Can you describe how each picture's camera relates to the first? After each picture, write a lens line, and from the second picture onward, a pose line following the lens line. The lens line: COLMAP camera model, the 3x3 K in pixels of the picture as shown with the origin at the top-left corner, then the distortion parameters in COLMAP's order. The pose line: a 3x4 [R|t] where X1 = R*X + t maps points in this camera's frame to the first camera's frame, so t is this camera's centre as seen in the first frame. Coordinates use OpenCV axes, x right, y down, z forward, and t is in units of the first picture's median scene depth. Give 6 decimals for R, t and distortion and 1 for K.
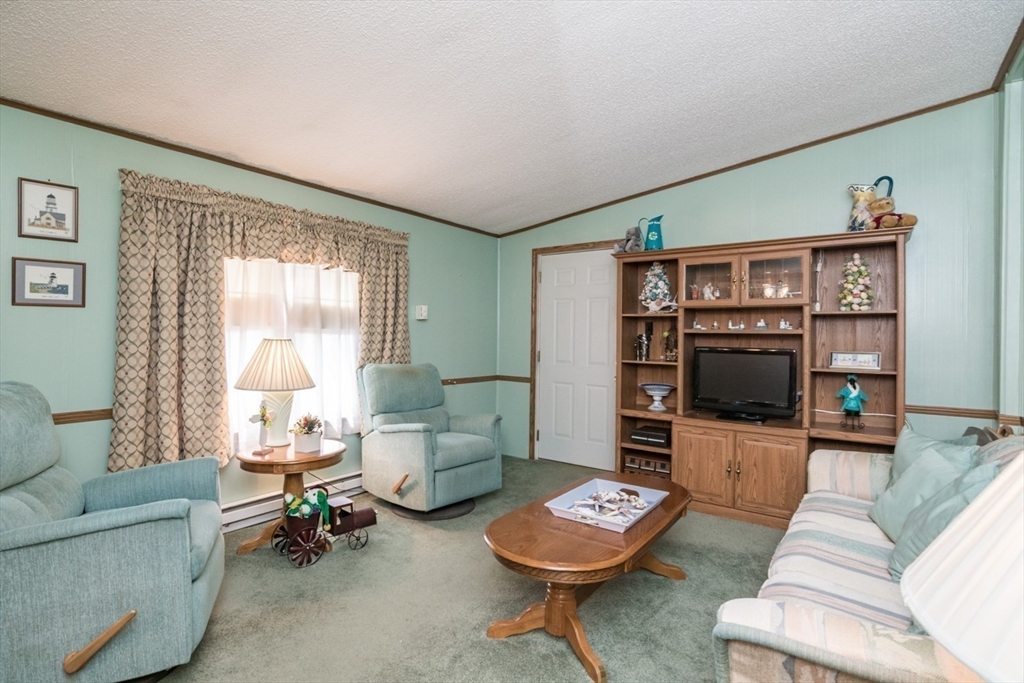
lens RADIAL K [[507.5, 0, 511.9], [0, 507.5, 340.4], [0, 0, 1]] dist [0.004391, -0.007113]
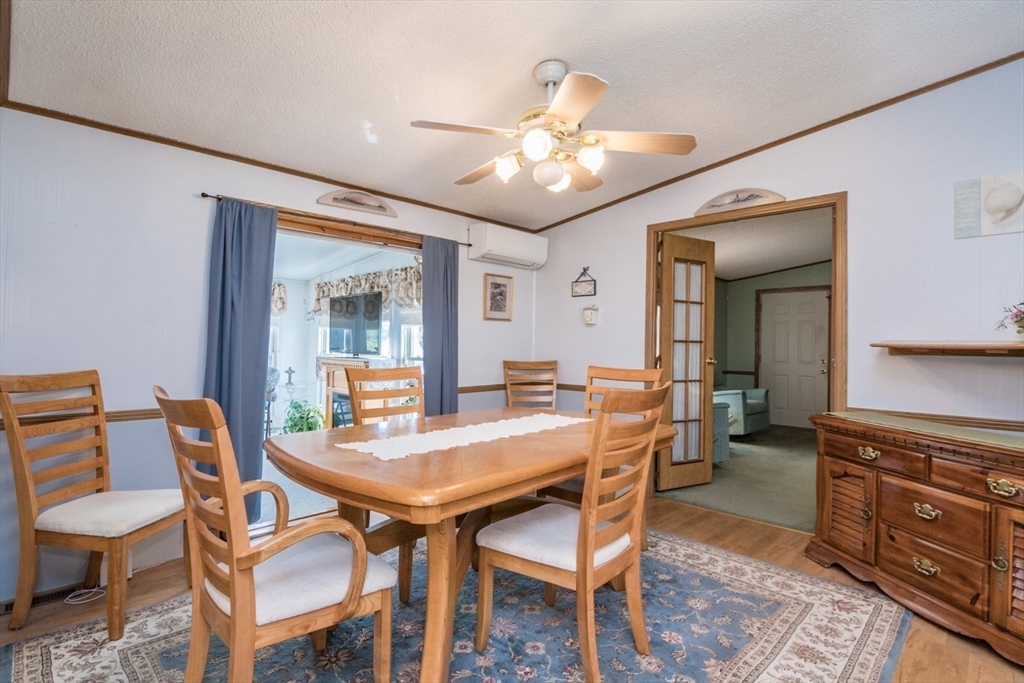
lens RADIAL K [[507.5, 0, 506.9], [0, 507.5, 343.2], [0, 0, 1]] dist [0.004391, -0.007113]
pose [[0.988740, 0.010172, -0.149298, -0.488139], [-0.011465, 0.999904, -0.007803, 0.005695], [0.149204, 0.009427, 0.988761, -0.668061]]
